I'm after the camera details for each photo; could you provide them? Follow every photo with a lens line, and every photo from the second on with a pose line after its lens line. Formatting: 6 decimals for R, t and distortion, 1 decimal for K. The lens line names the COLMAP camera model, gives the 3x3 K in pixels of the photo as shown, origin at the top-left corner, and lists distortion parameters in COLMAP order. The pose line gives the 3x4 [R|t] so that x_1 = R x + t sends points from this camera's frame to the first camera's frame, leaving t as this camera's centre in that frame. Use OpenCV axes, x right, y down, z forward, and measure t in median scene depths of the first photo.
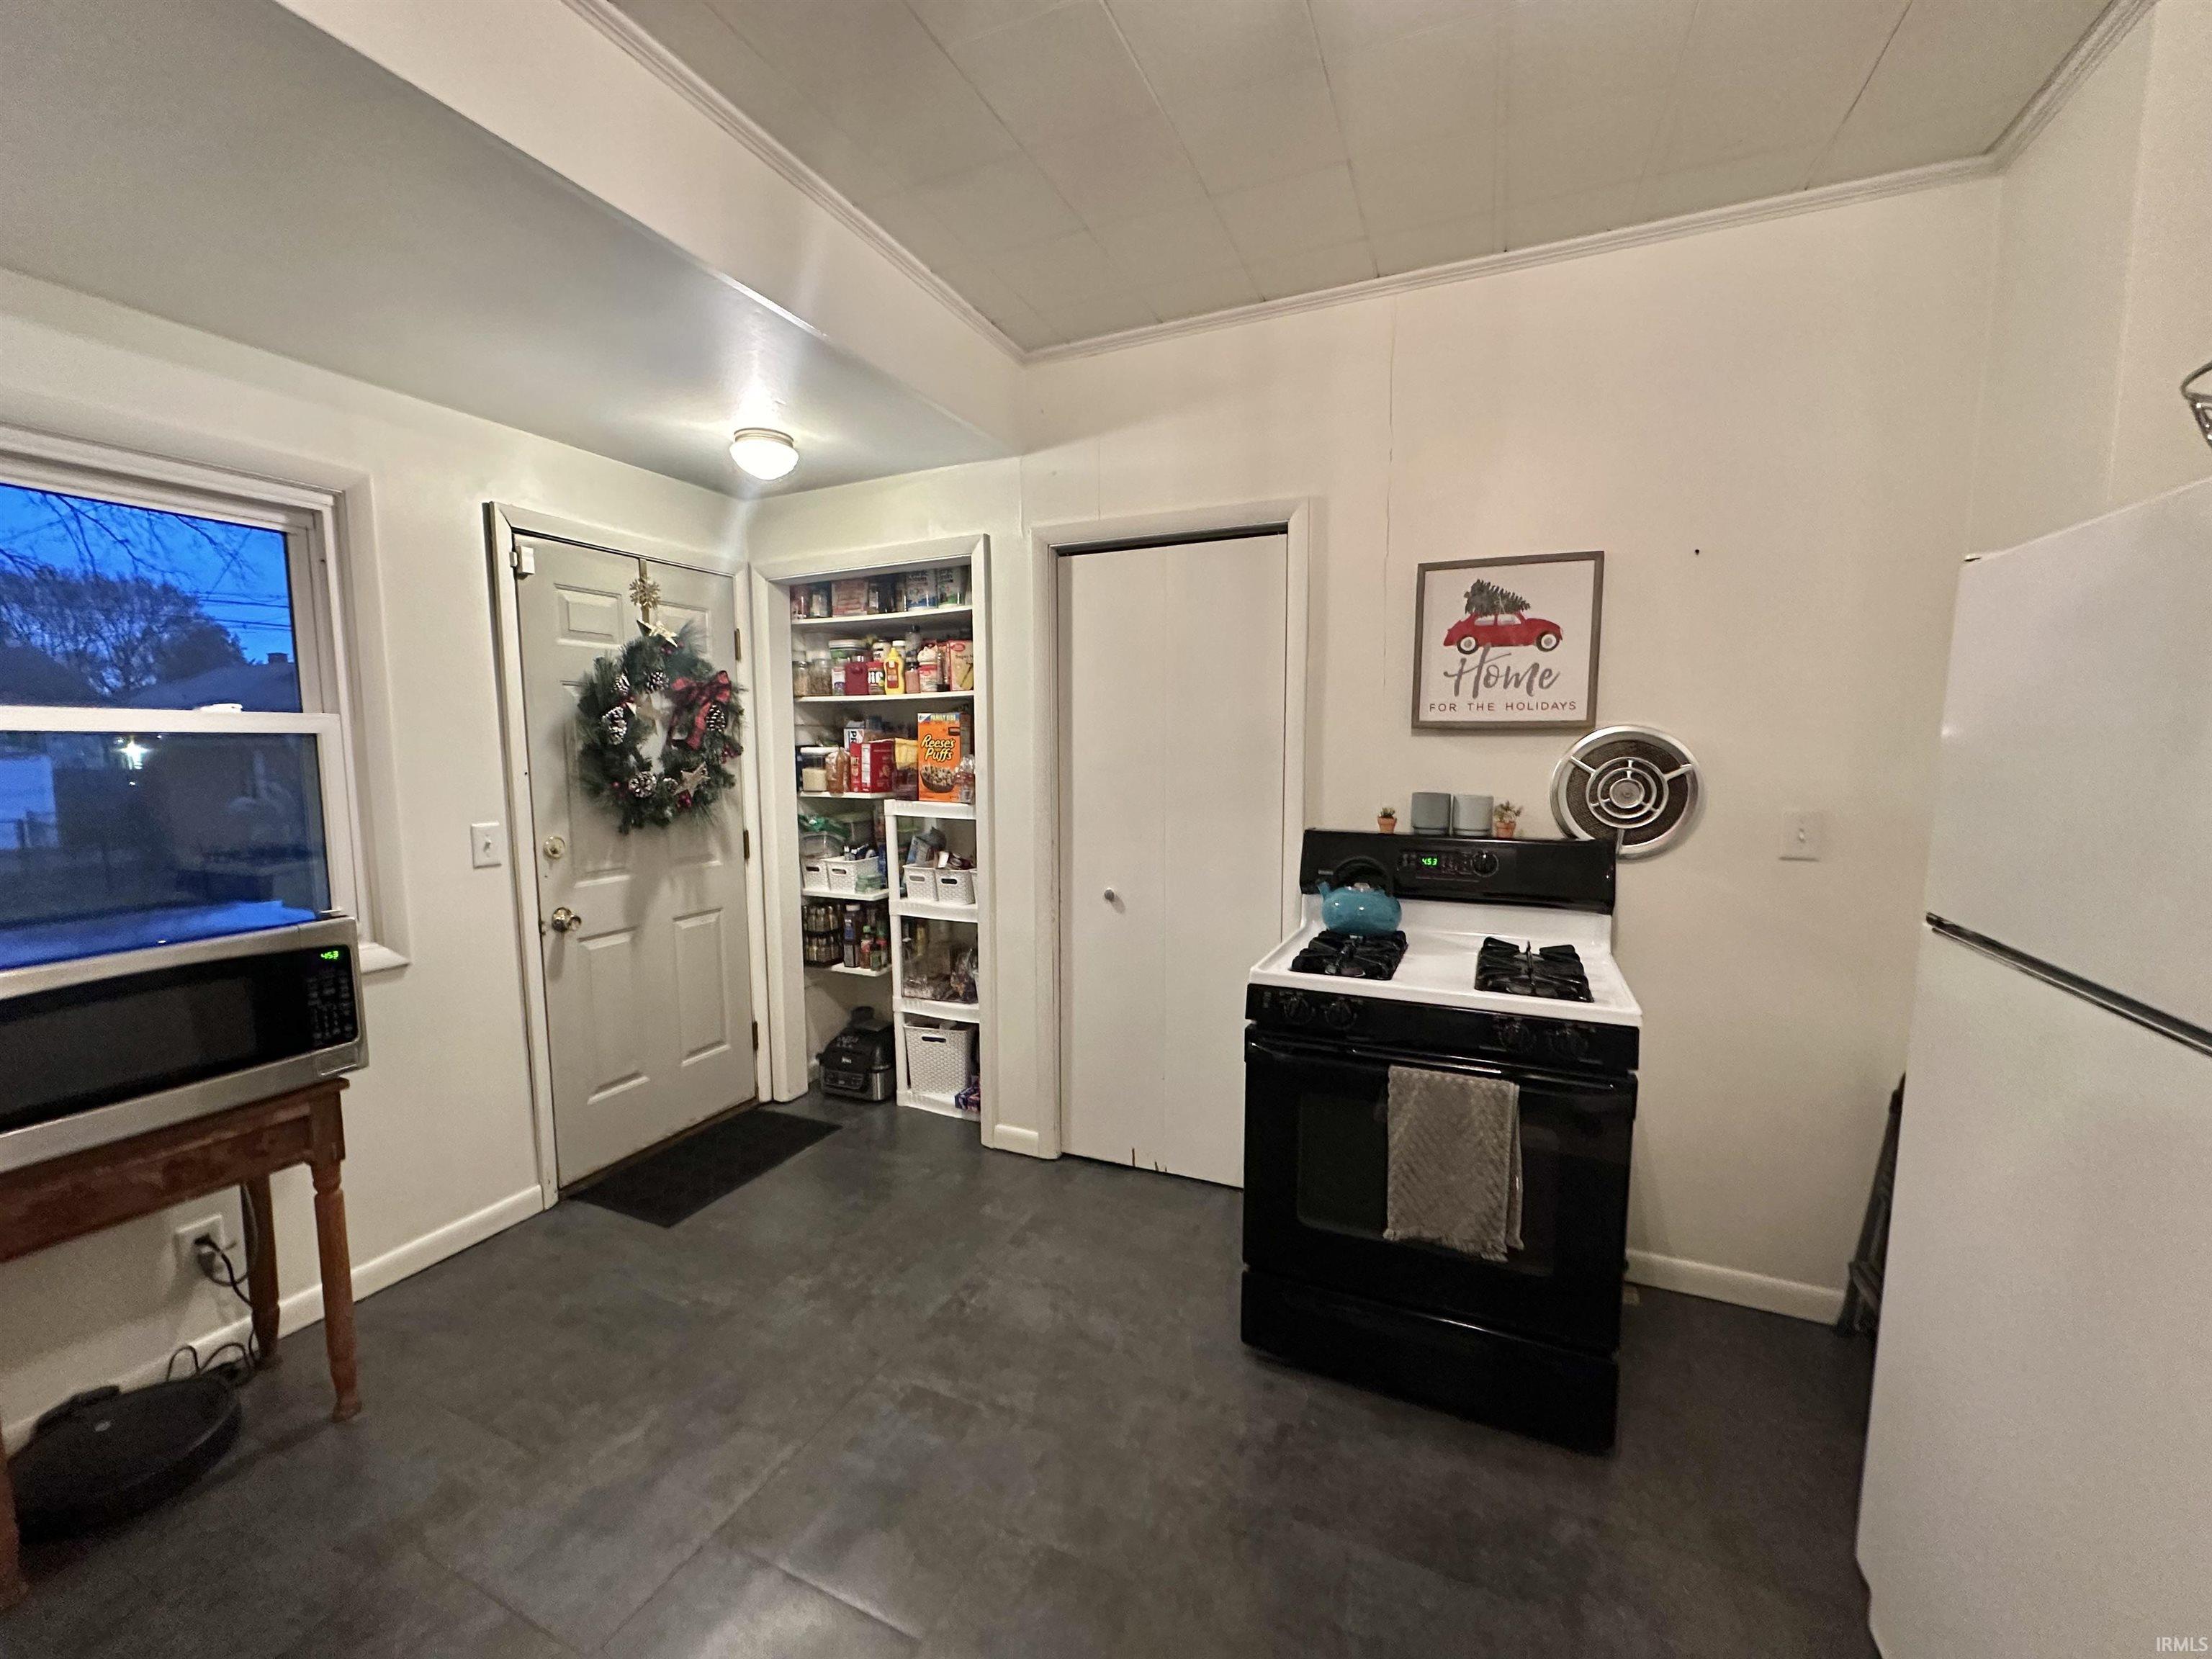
lens RADIAL K [[880.5, 0, 1105.2], [0, 880.5, 831.5], [0, 0, 1]] dist [-0.002651, 0.000162]
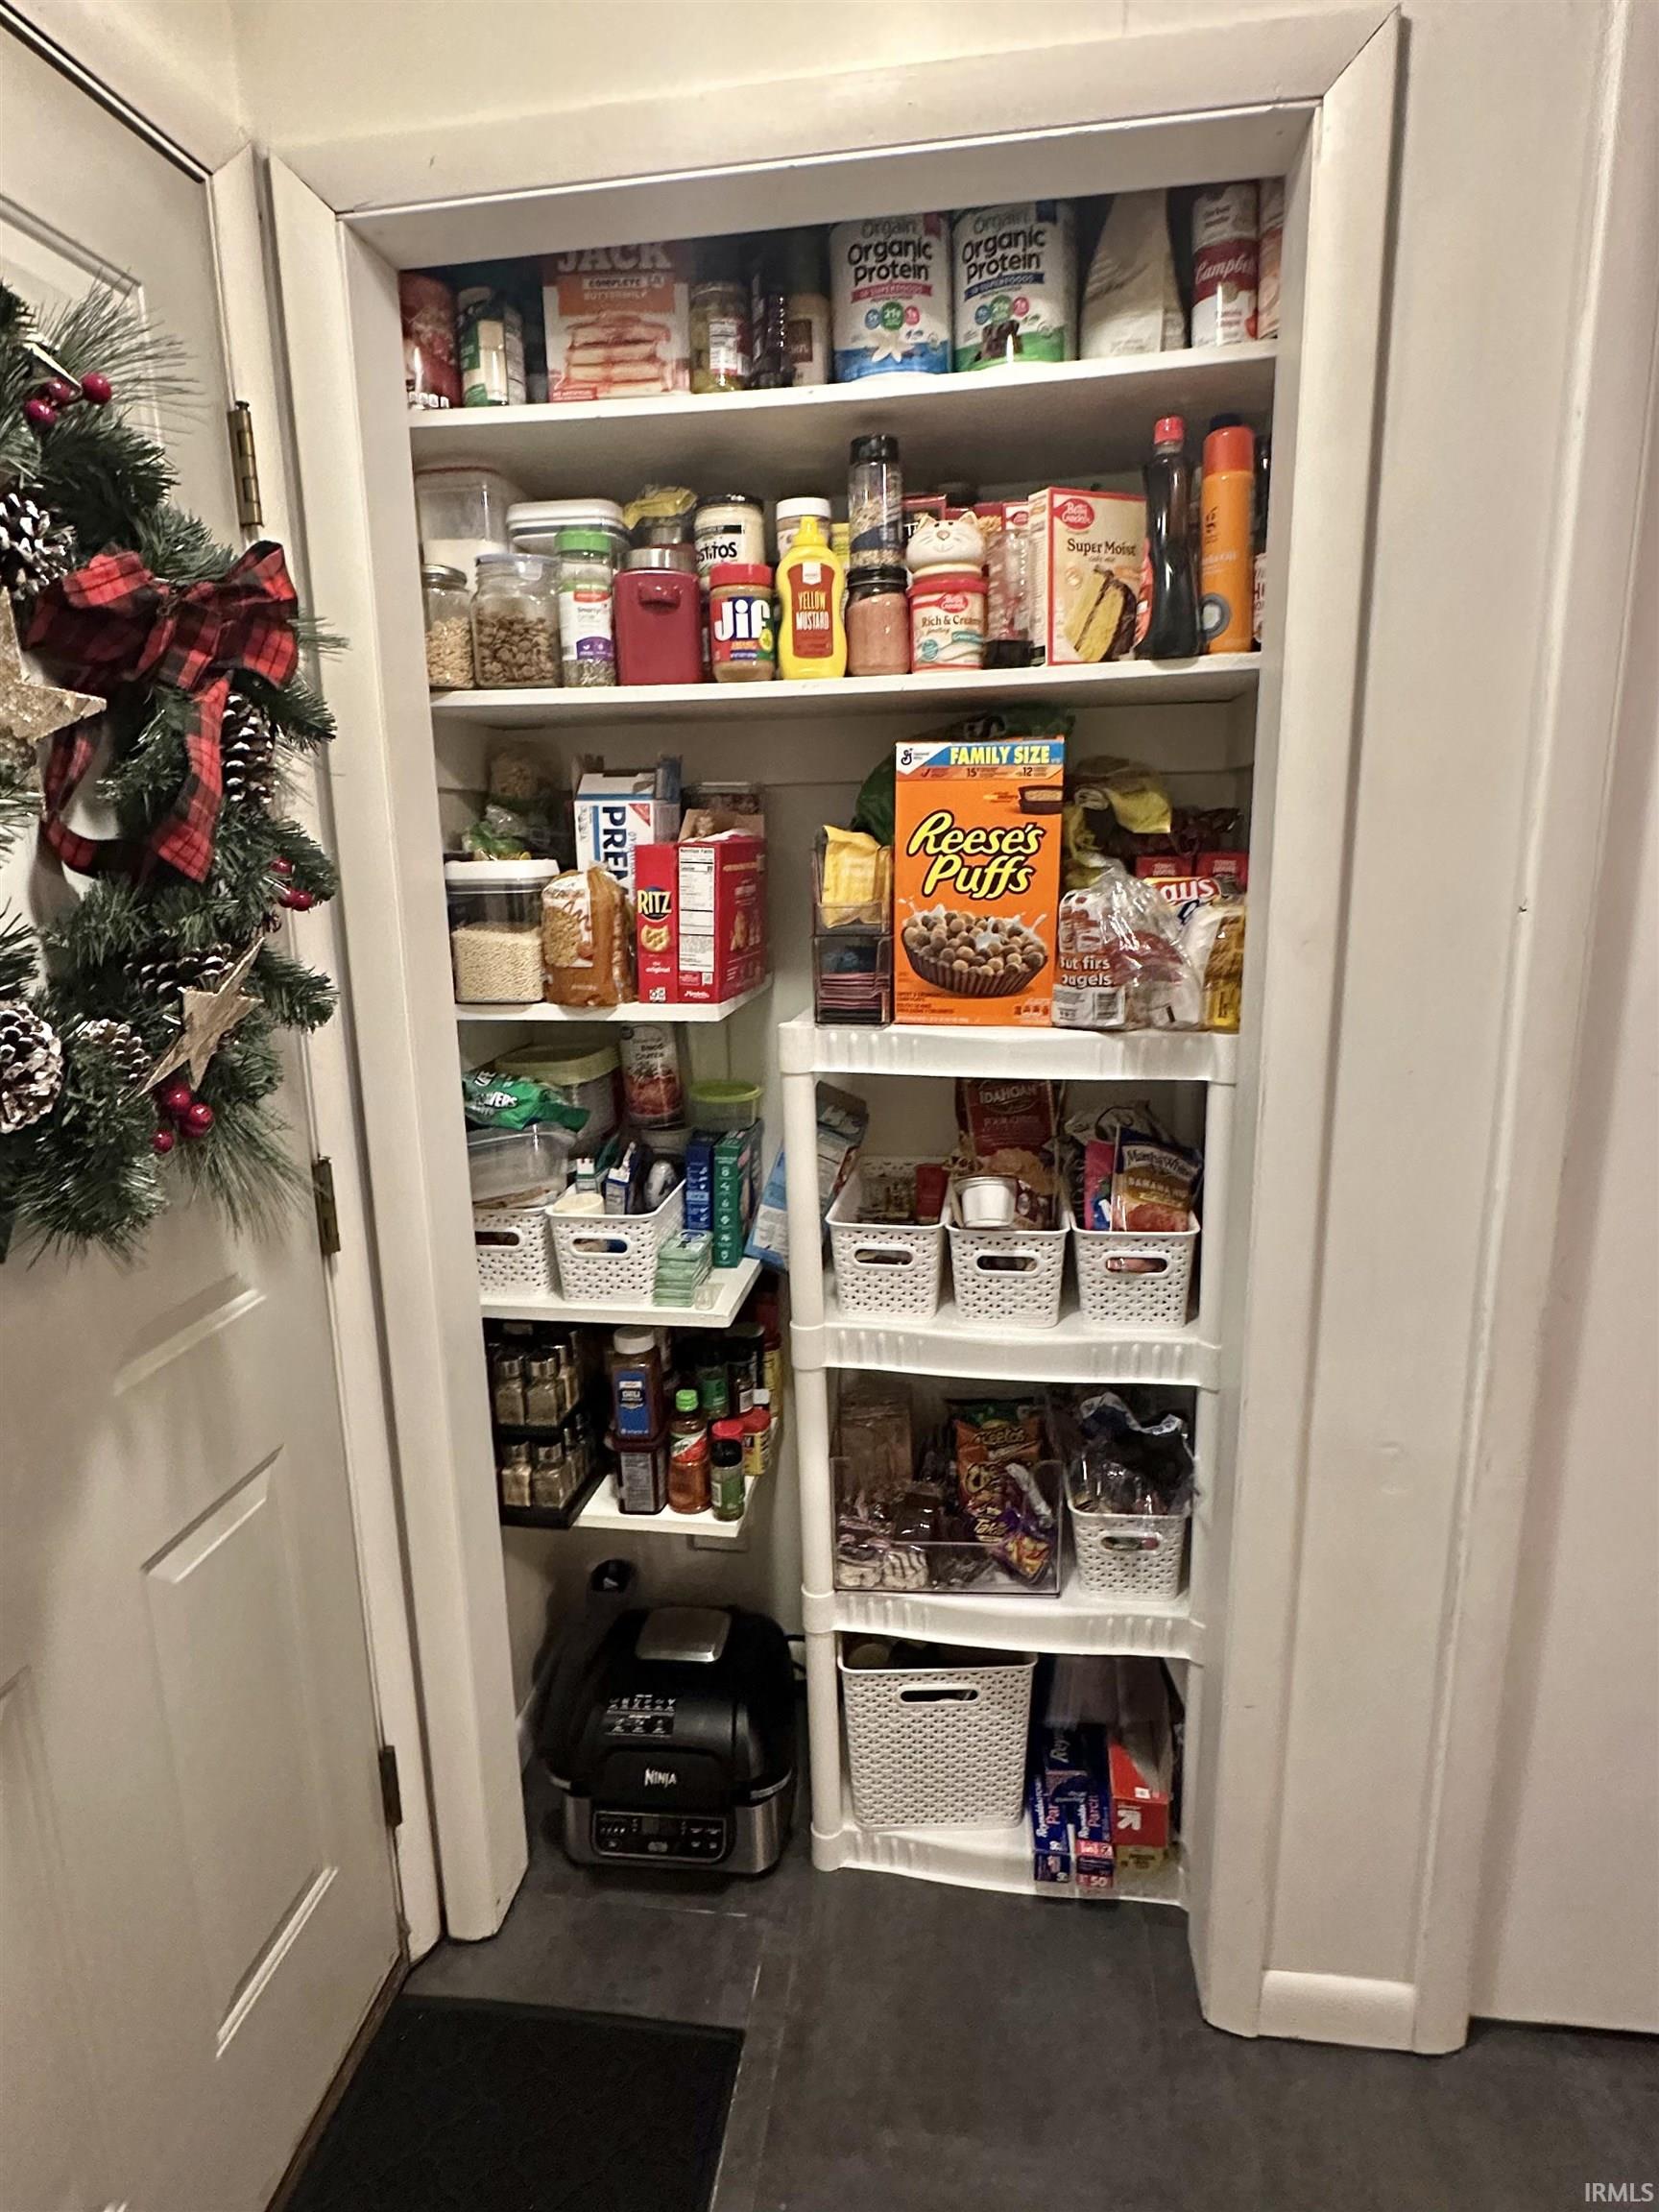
lens RADIAL K [[1219.3, 0, 825.7], [0, 1219.3, 1103.8], [0, 0, 1]] dist [-0.003632, -0.000282]
pose [[0.959693, -0.075213, 0.270800, -0.354983], [0.044411, 0.992004, 0.118135, -0.059216], [-0.277520, -0.101346, 0.955359, 0.574589]]
